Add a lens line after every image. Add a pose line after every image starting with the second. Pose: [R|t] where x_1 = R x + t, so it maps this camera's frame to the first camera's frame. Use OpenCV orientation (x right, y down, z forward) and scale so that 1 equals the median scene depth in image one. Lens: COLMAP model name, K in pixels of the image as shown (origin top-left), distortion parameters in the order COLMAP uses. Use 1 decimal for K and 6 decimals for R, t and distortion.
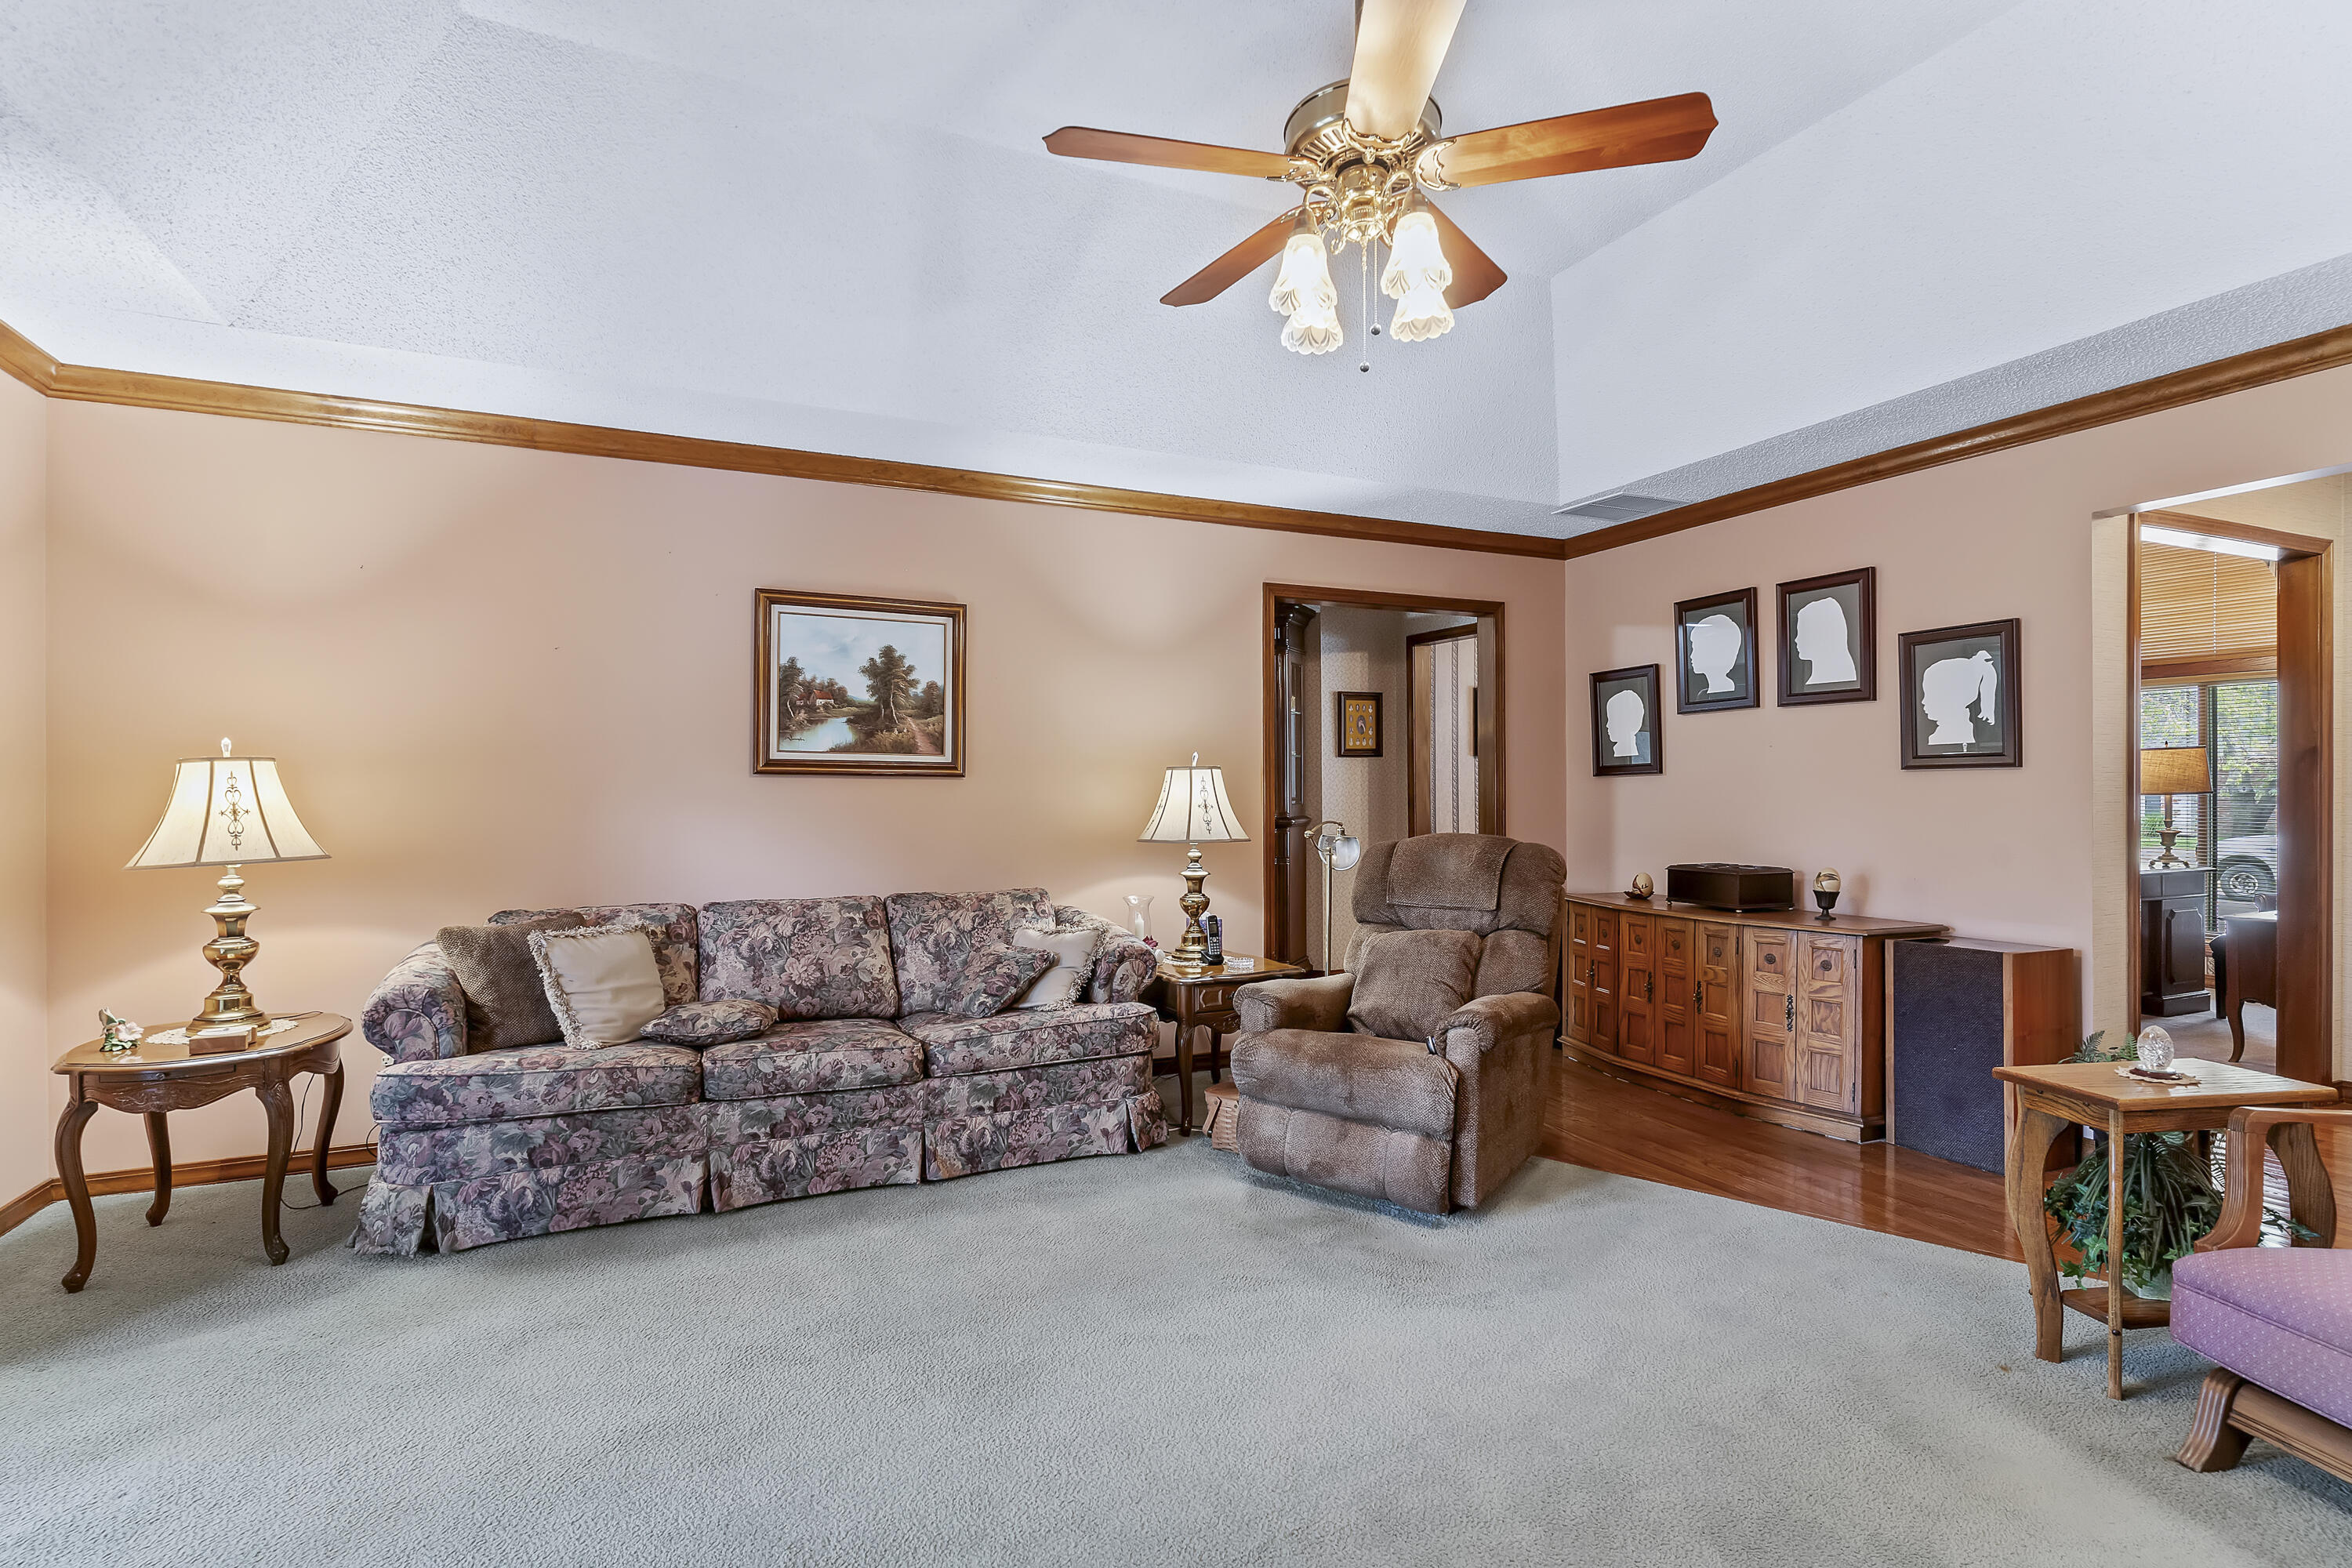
lens RADIAL K [[1124.3, 0, 1180.2], [0, 1124.3, 788.6], [0, 0, 1]] dist [-0.000276, -0.000514]
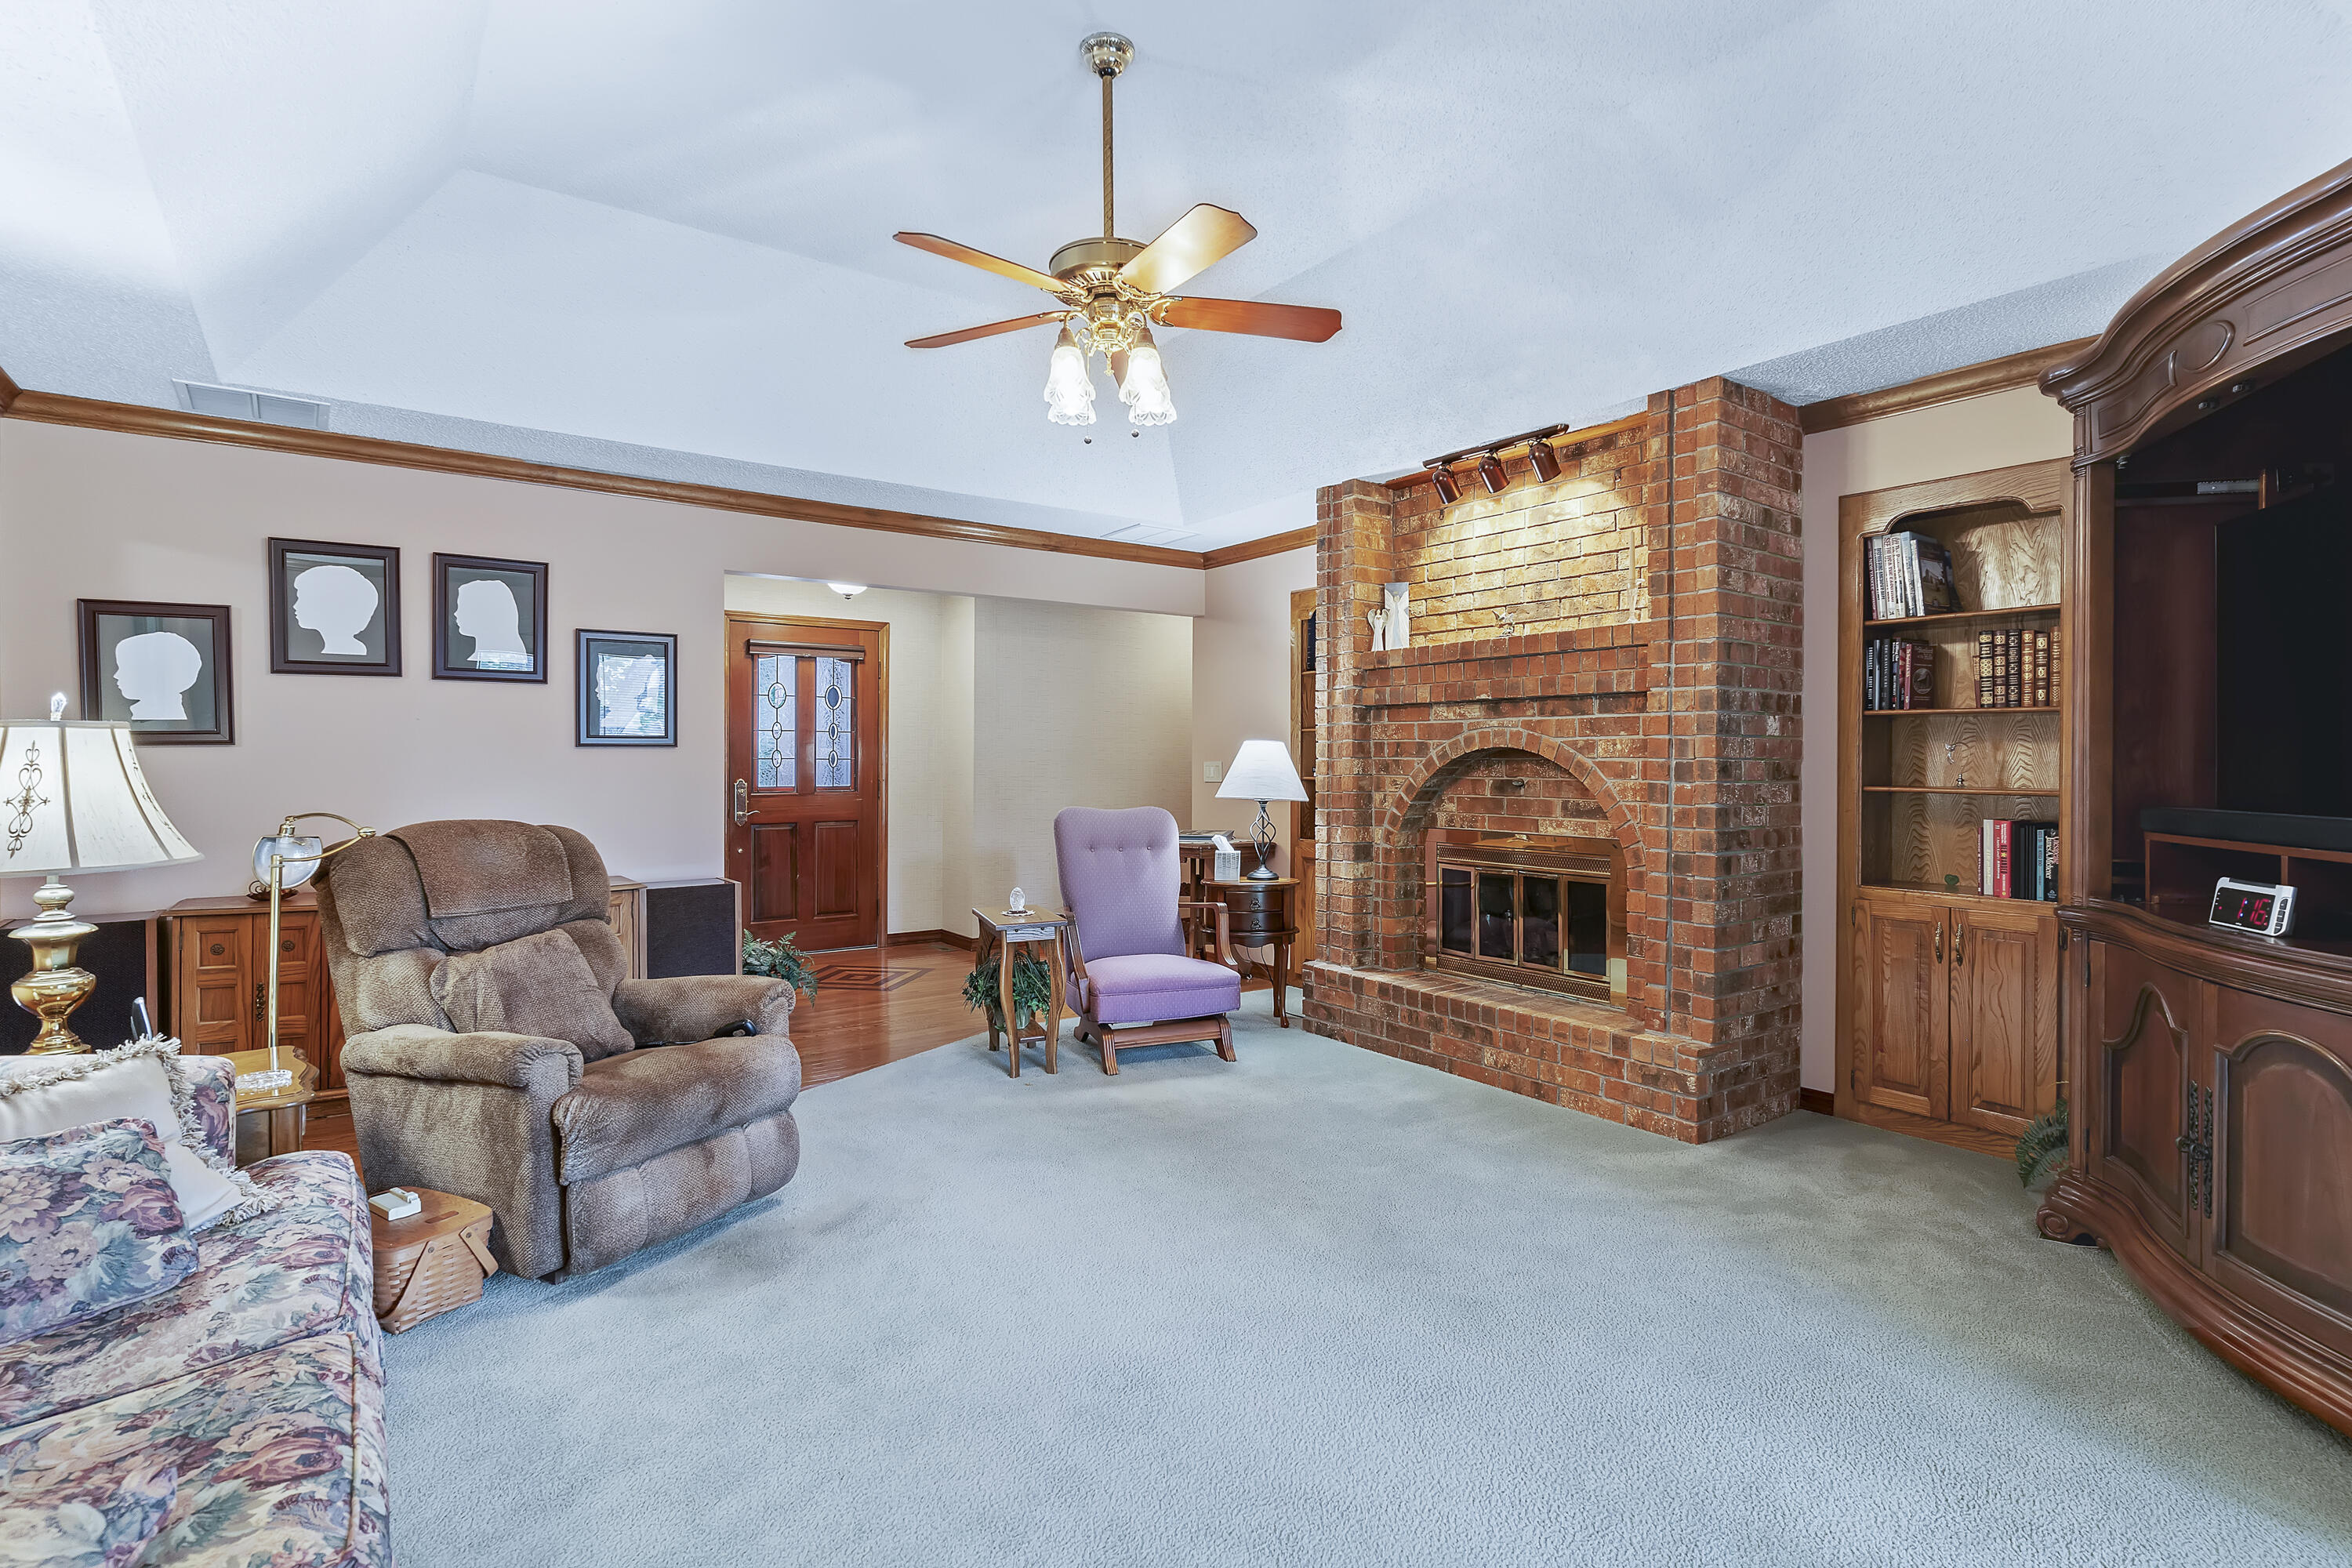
lens RADIAL K [[1134.5, 0, 1186.0], [0, 1134.5, 754.8], [0, 0, 1]] dist [0.000434, -0.000056]
pose [[-0.201542, 0.008257, 0.979445, -0.569515], [-0.000487, 0.999964, -0.008530, 0.000244], [-0.979480, -0.002196, -0.201531, 0.577212]]
